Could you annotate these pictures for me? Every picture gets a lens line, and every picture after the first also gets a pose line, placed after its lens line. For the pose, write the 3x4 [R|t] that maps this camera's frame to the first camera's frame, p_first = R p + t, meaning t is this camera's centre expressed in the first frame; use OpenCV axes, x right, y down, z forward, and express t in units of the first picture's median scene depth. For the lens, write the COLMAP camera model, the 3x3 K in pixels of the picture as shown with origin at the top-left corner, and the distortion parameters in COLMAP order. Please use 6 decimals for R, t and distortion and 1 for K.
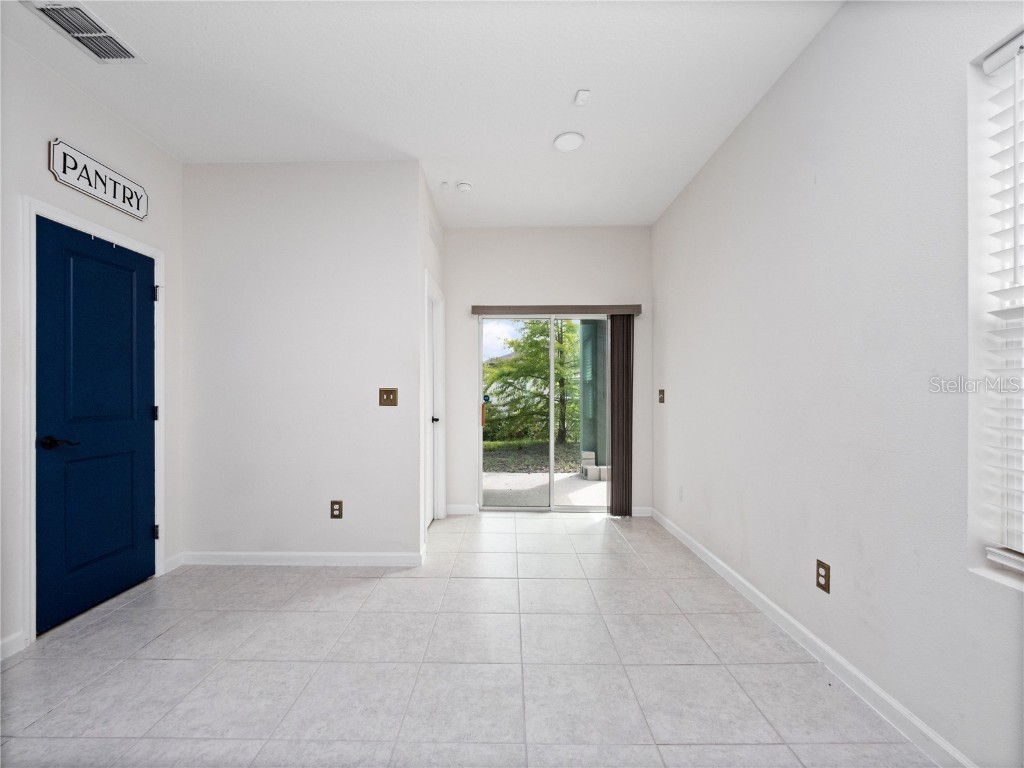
lens RADIAL K [[429.3, 0, 500.5], [0, 429.3, 393.7], [0, 0, 1]] dist [-0.003033, -0.000588]
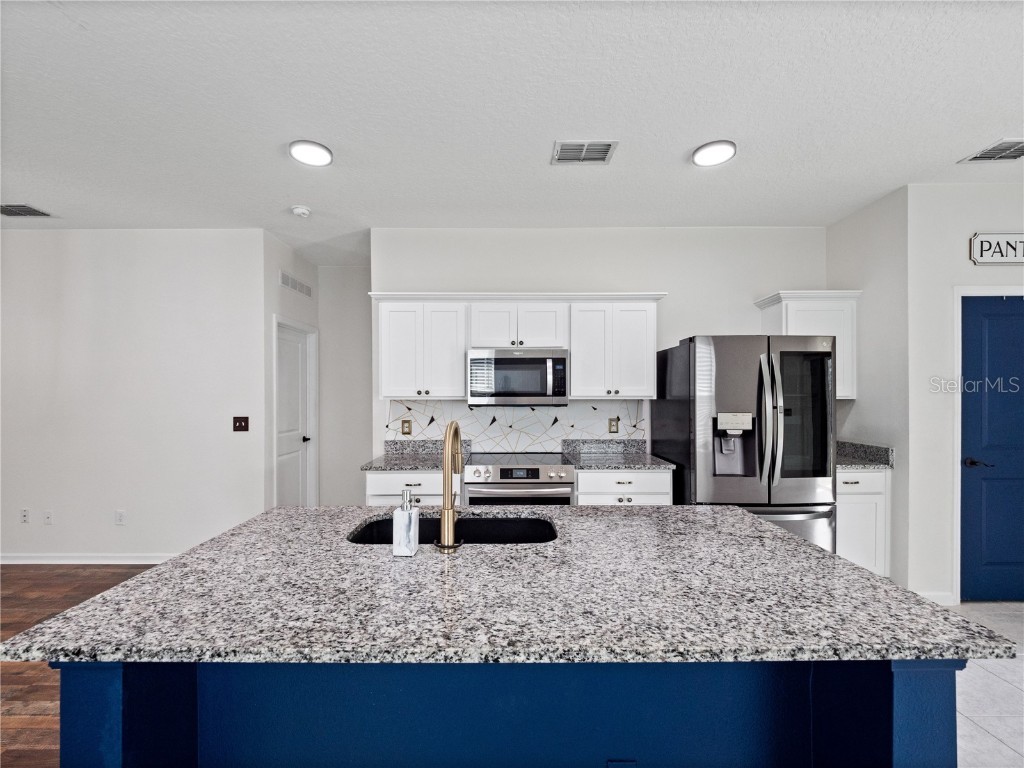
lens RADIAL K [[438.9, 0, 499.5], [0, 438.9, 395.9], [0, 0, 1]] dist [-0.003271, -0.000522]
pose [[0.012242, 0.005330, -0.999911, 0.153416], [0.002017, 0.999984, 0.005355, -0.054510], [0.999923, -0.002082, 0.012231, -0.255129]]
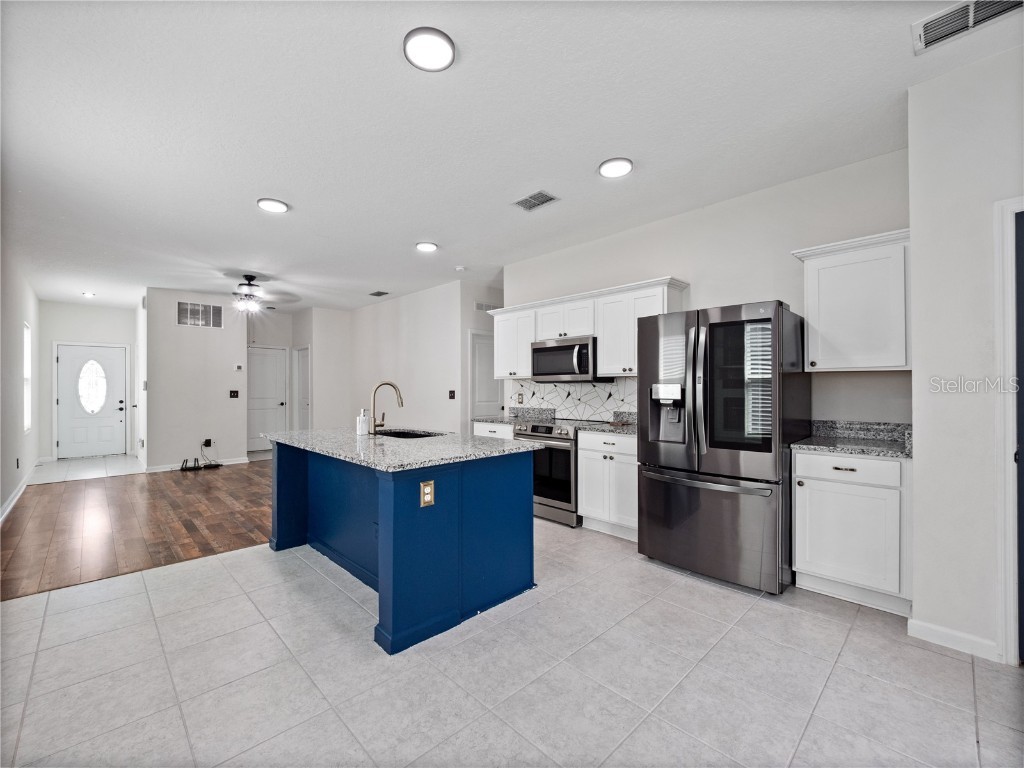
lens RADIAL K [[433.4, 0, 506.4], [0, 433.4, 386.2], [0, 0, 1]] dist [-0.003972, -0.000554]
pose [[-0.707883, 0.000041, -0.706330, 0.192142], [0.002678, 0.999993, -0.002625, -0.019257], [0.706325, -0.003750, -0.707878, 0.443181]]
